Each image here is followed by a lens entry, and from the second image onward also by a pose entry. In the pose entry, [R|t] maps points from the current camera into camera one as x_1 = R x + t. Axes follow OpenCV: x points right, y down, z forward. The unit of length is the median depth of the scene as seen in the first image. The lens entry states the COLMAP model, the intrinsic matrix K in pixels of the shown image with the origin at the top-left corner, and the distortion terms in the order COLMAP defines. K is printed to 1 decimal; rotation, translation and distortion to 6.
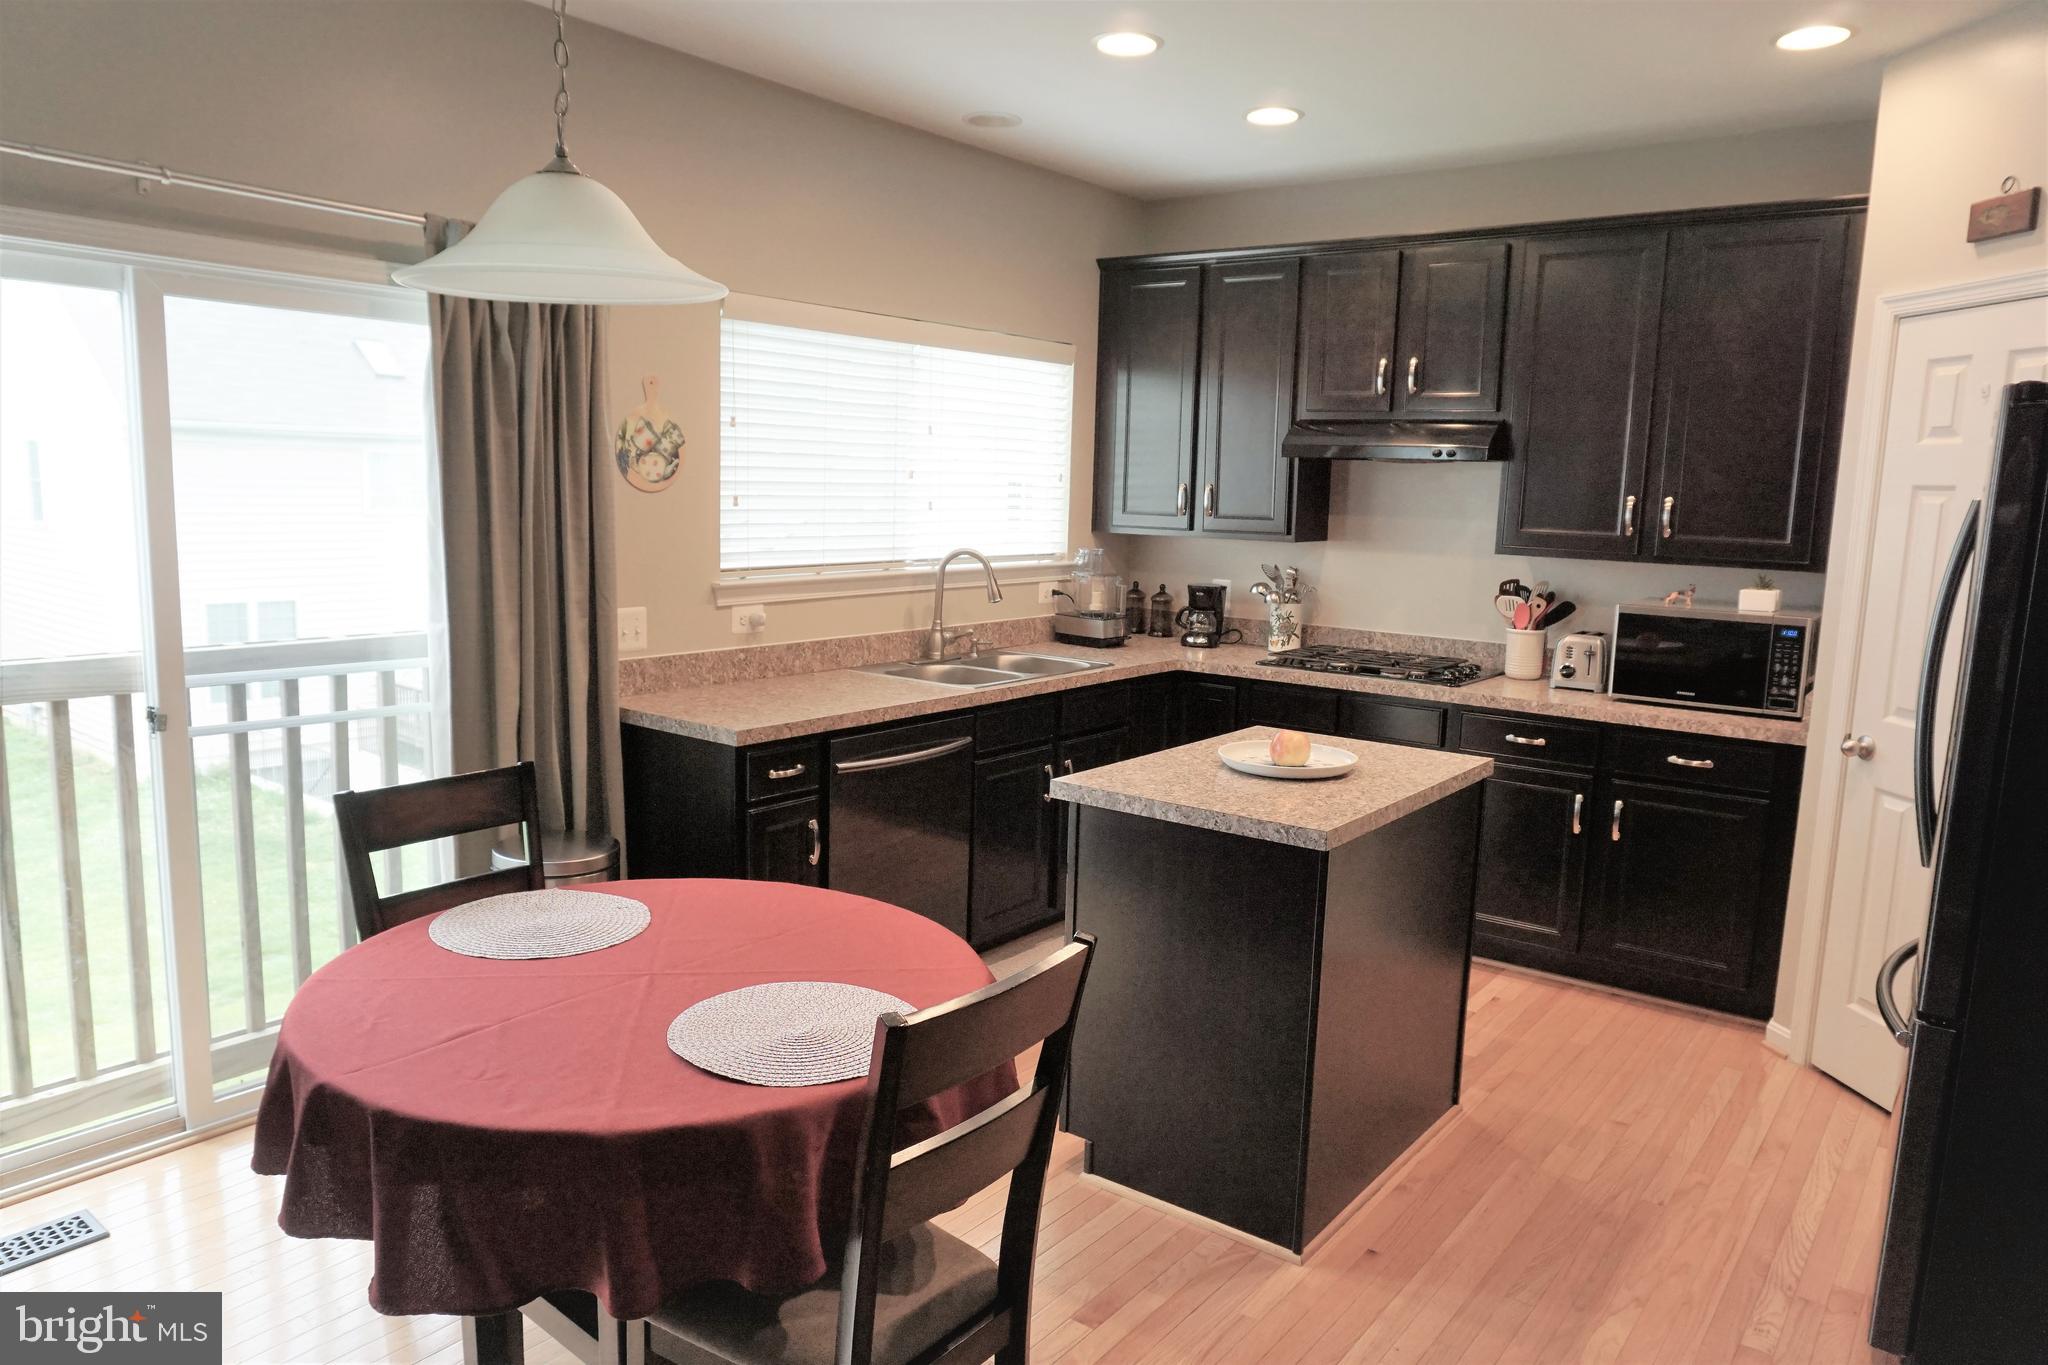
lens RADIAL K [[1358.8, 0, 1016.2], [0, 1358.8, 693.2], [0, 0, 1]] dist [-0.059667, 0.033695]
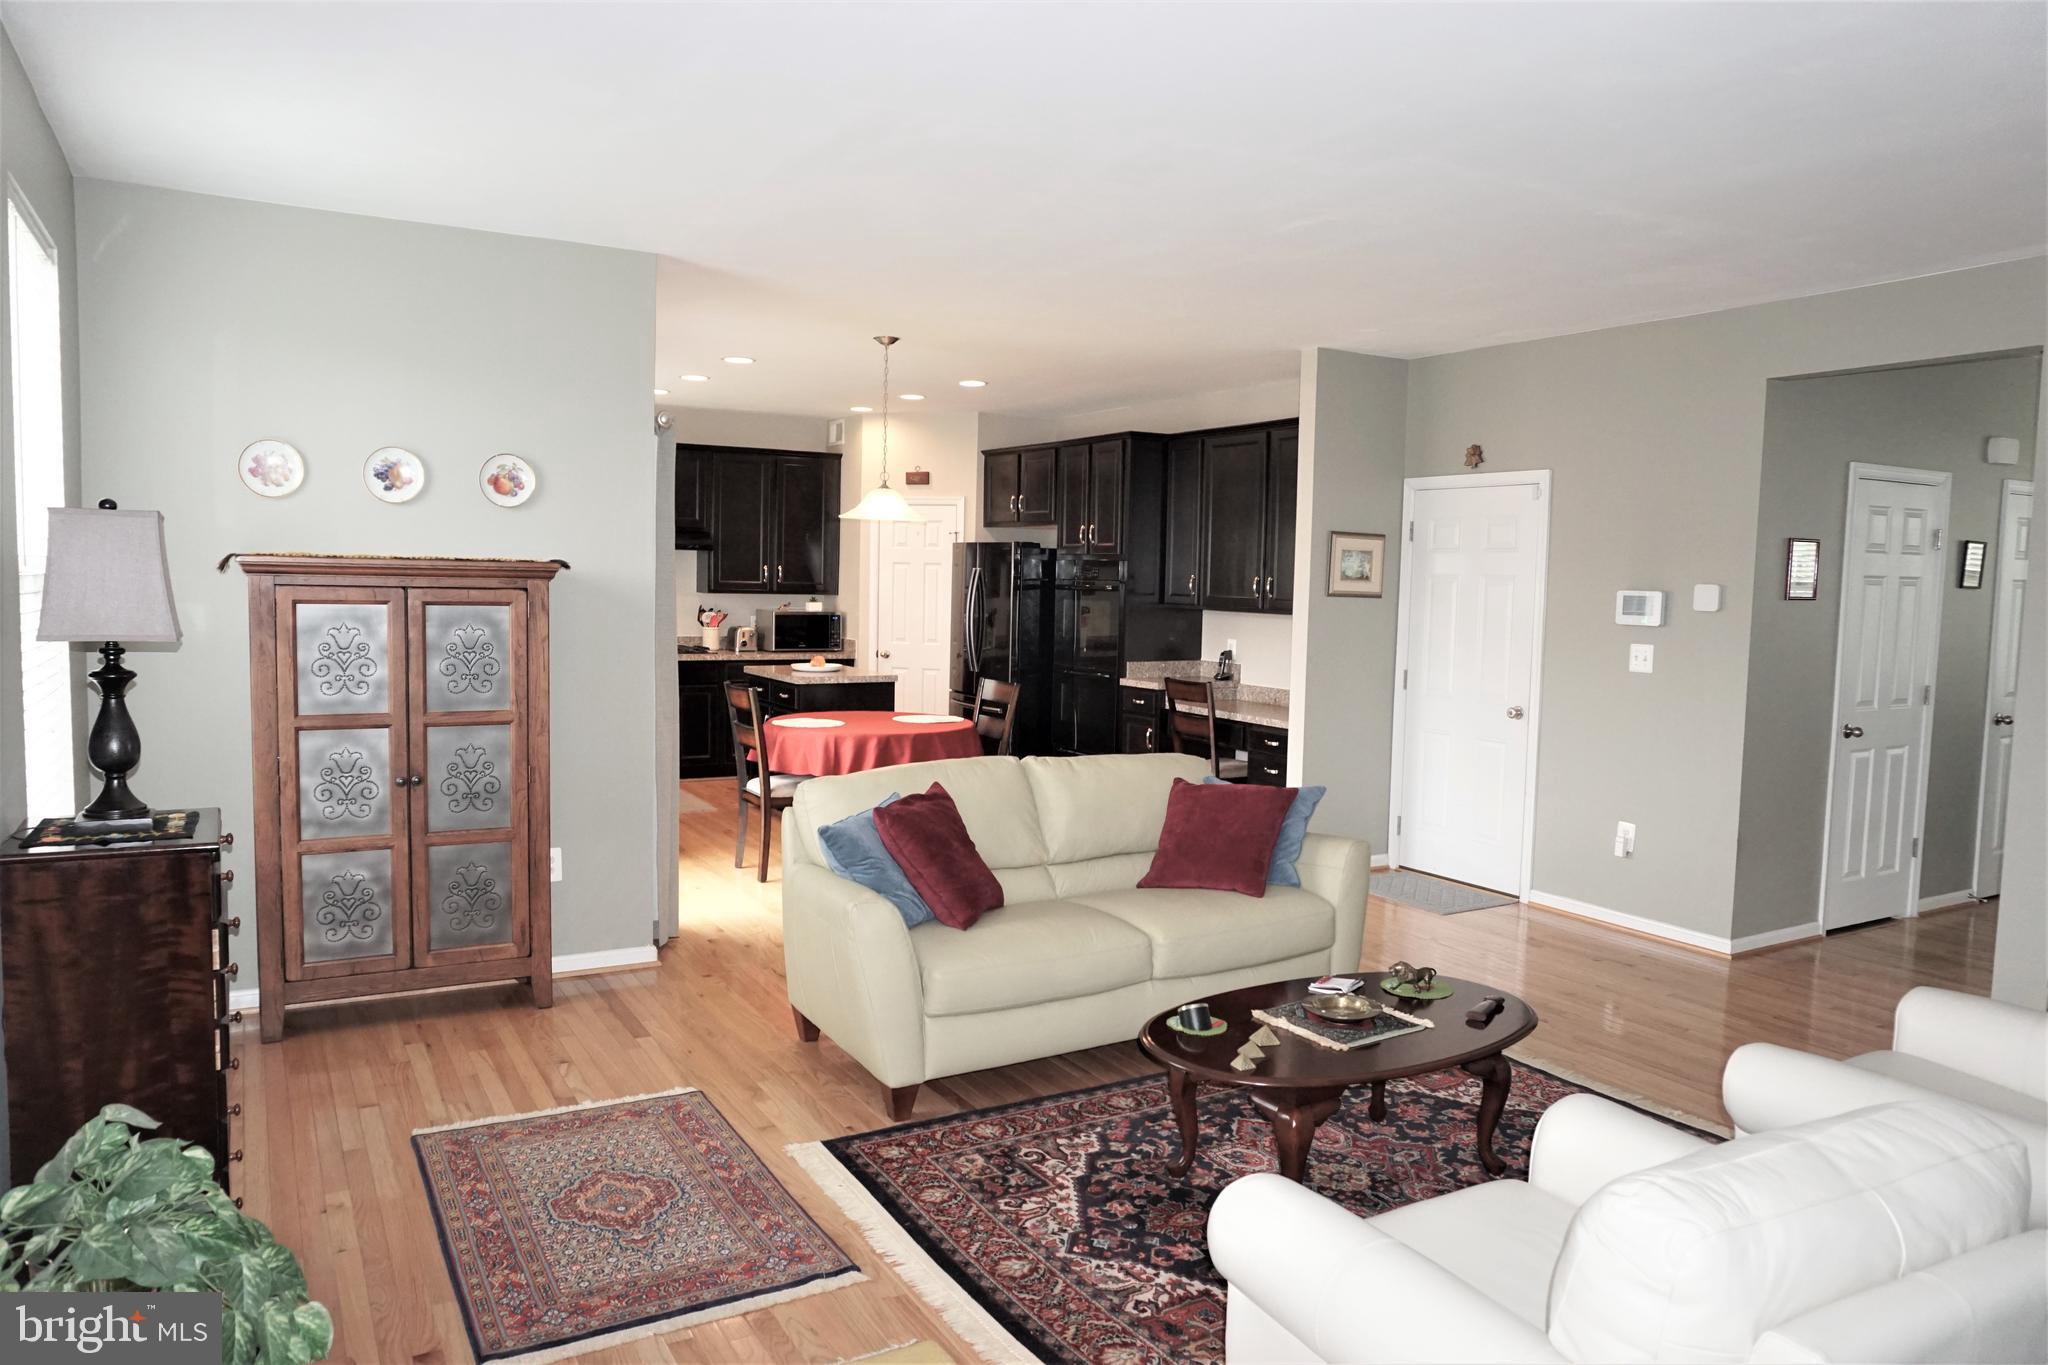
lens RADIAL K [[1358.8, 0, 1016.2], [0, 1358.8, 693.2], [0, 0, 1]] dist [-0.059667, 0.033695]
pose [[0.370200, -0.099123, 0.923648, -1.483821], [0.129929, 0.990042, 0.054173, 0.003007], [-0.919821, 0.099954, 0.379393, -0.265096]]
